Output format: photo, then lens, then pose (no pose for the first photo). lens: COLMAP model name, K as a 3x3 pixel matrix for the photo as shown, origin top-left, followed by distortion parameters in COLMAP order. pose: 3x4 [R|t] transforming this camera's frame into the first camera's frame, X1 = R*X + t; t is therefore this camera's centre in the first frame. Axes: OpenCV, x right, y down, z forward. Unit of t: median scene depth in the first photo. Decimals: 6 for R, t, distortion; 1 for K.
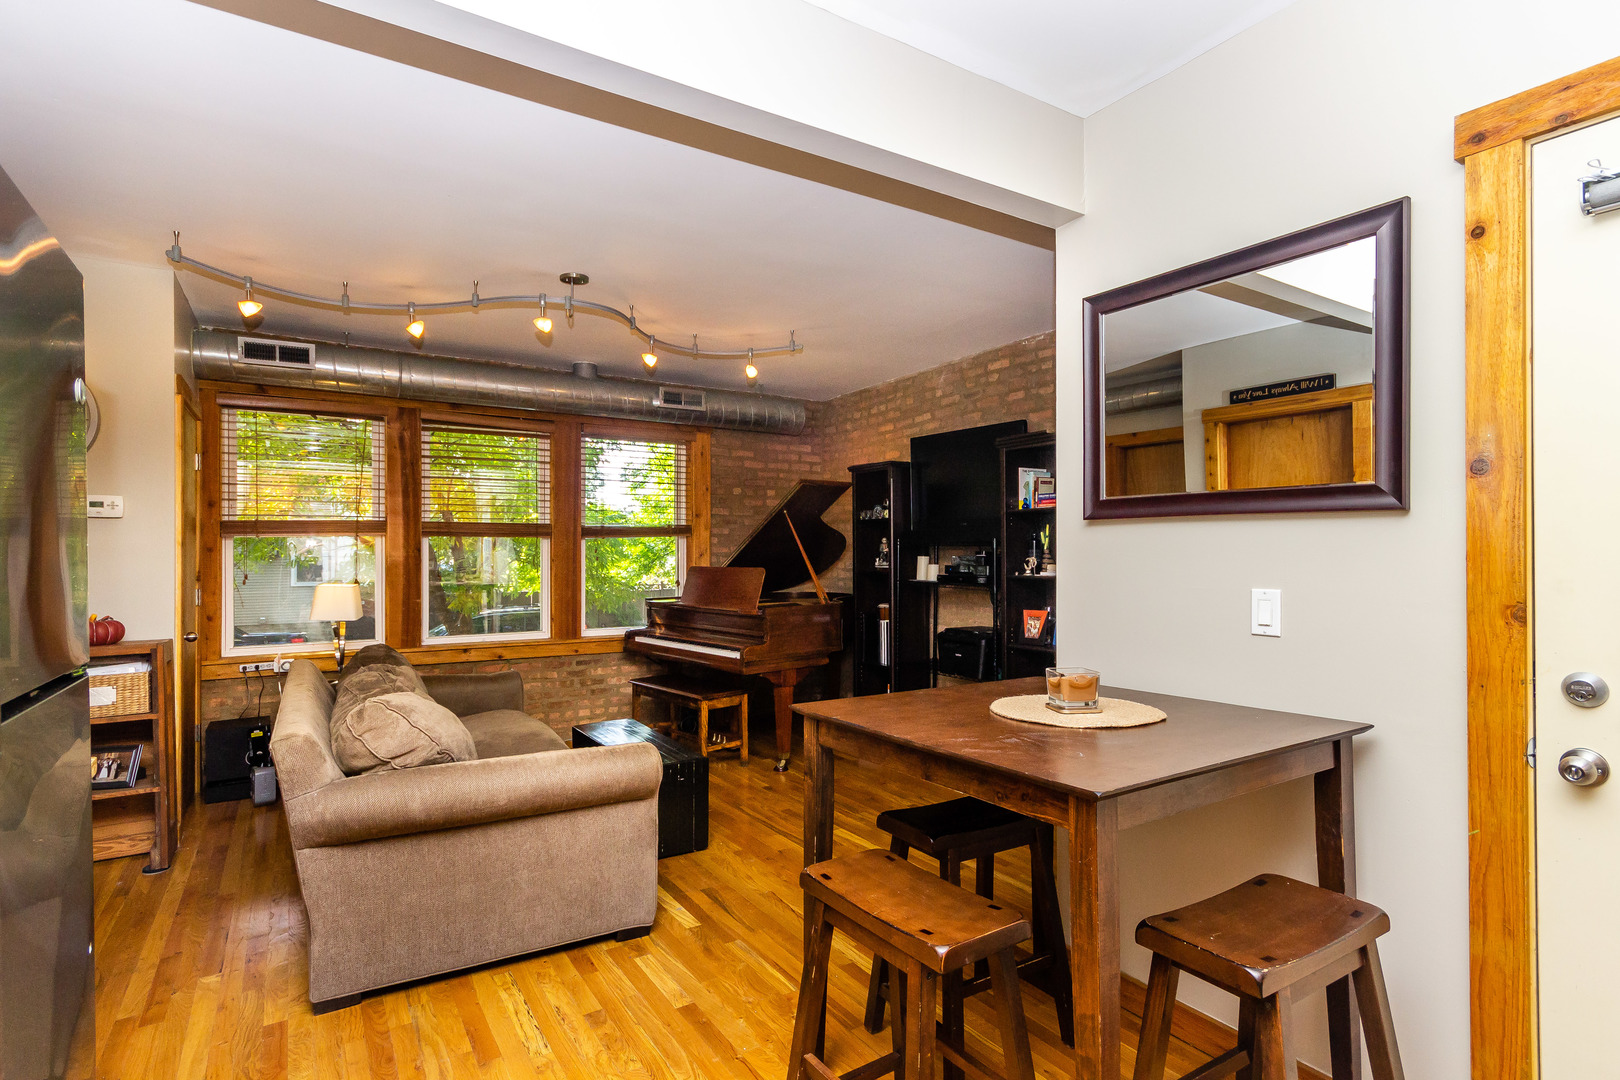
lens RADIAL K [[805.8, 0, 810.0], [0, 805.8, 540.0], [0, 0, 1]] dist [0.000110, -0.000032]
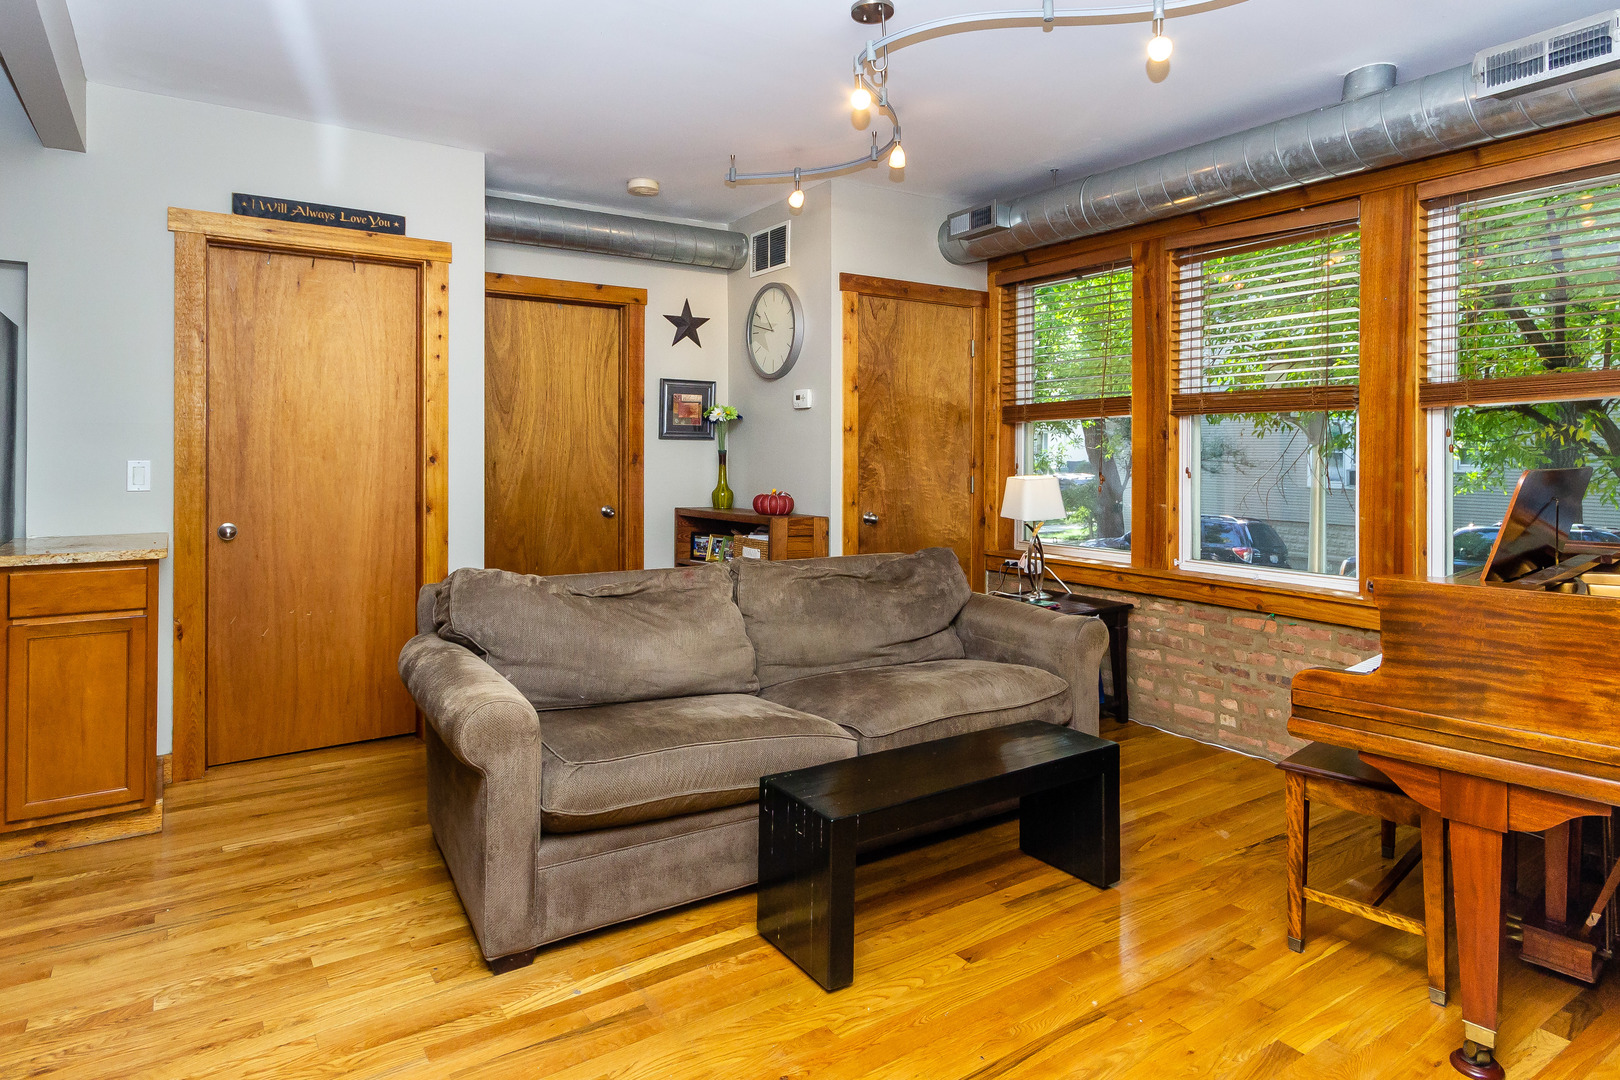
lens RADIAL K [[805.8, 0, 810.0], [0, 805.8, 540.0], [0, 0, 1]] dist [0.000110, -0.000032]
pose [[0.067380, 0.137243, -0.988243, 0.275520], [0.021122, 0.990076, 0.138938, 0.000271], [0.997504, -0.030235, 0.063812, 0.695436]]
